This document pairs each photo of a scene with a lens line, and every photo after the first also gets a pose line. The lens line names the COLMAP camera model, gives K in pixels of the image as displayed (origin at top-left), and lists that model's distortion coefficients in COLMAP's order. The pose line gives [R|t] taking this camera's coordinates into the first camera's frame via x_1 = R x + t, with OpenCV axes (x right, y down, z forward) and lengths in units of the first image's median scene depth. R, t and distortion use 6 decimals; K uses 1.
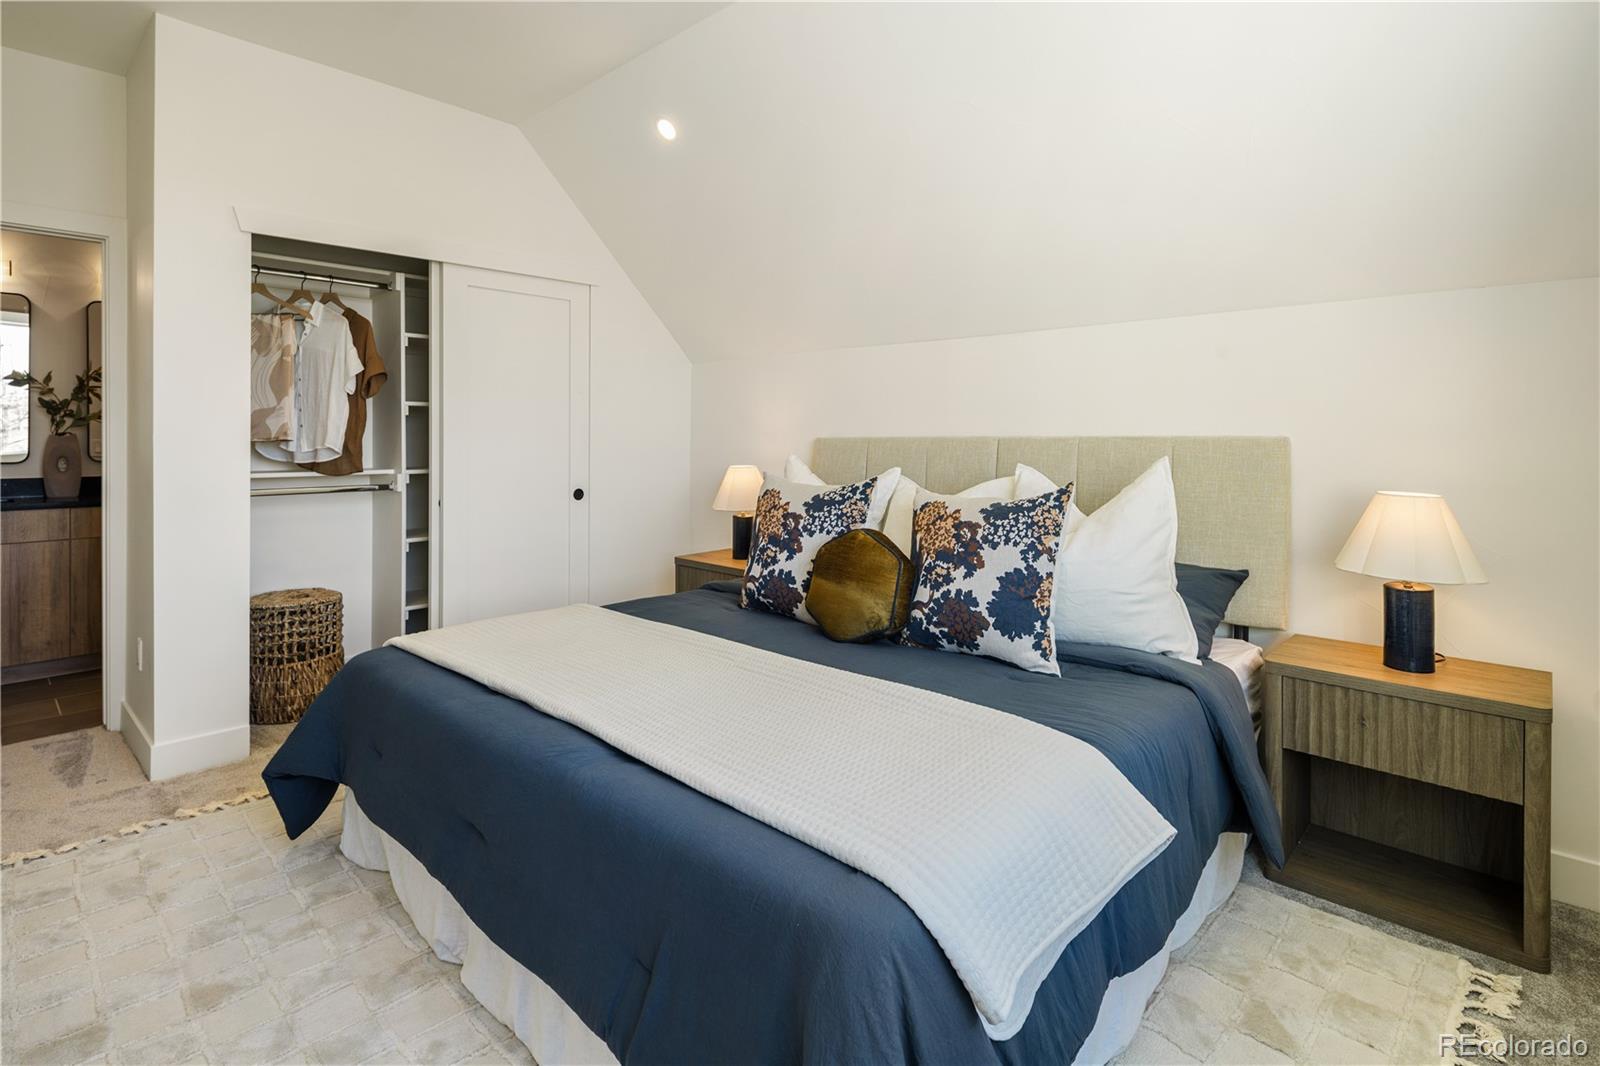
lens RADIAL K [[766.9, 0, 773.3], [0, 766.9, 435.5], [0, 0, 1]] dist [0.005075, -0.006884]
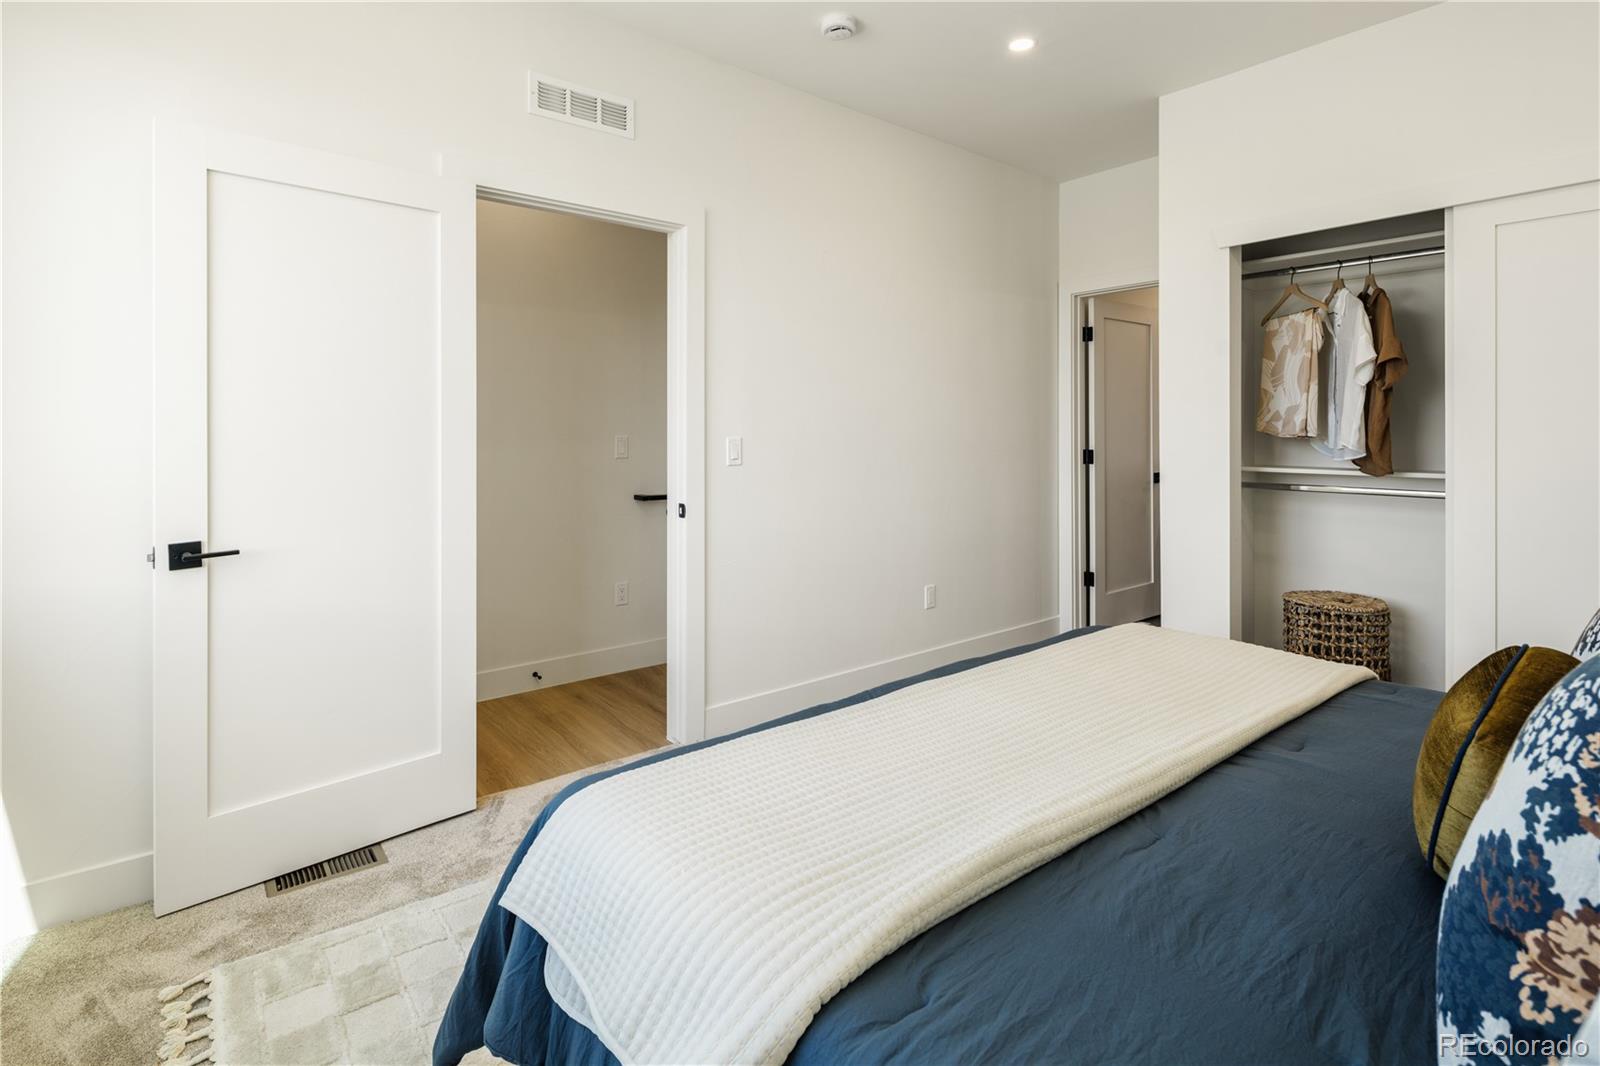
lens RADIAL K [[766.9, 0, 805.8], [0, 766.9, 426.0], [0, 0, 1]] dist [0.005075, -0.006884]
pose [[-0.106048, -0.009275, -0.994318, 0.513891], [0.000941, 0.999955, -0.009428, 0.001377], [0.994361, -0.001936, -0.106034, 0.559890]]
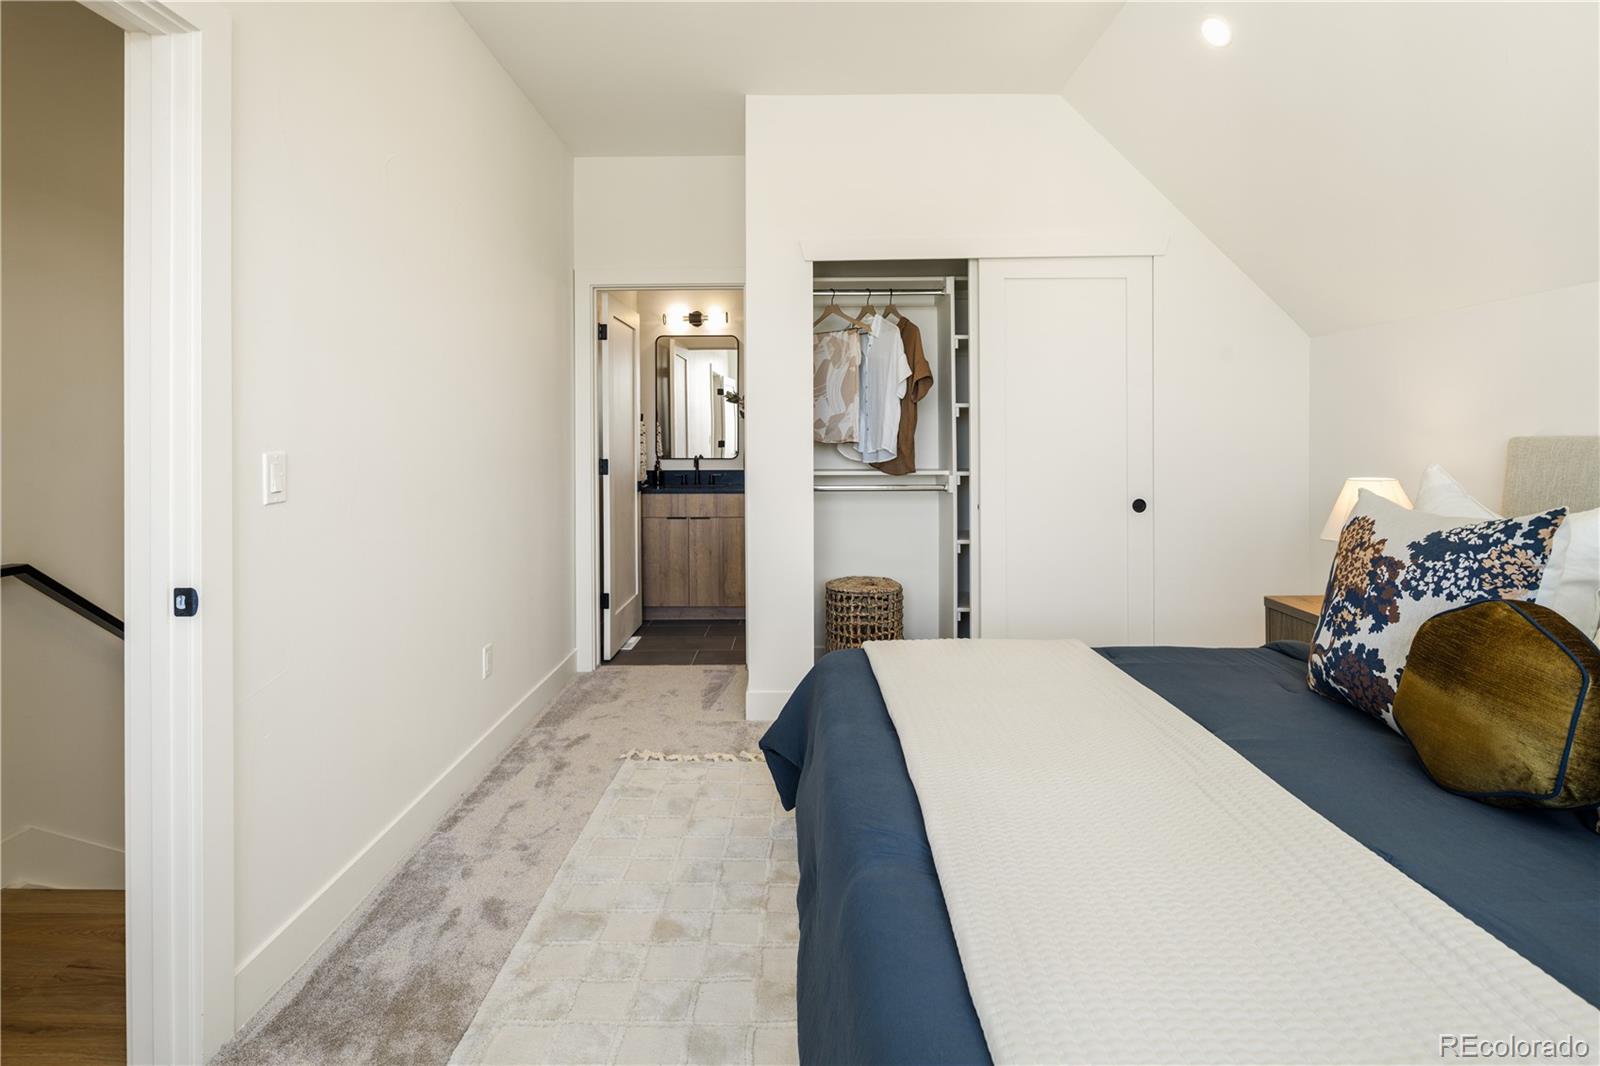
lens RADIAL K [[766.9, 0, 805.6], [0, 766.9, 432.3], [0, 0, 1]] dist [0.005075, -0.006884]
pose [[0.693434, -0.010492, -0.720444, 0.147683], [0.007455, 0.999945, -0.007387, -0.000647], [0.720482, -0.000248, 0.693474, 0.217389]]
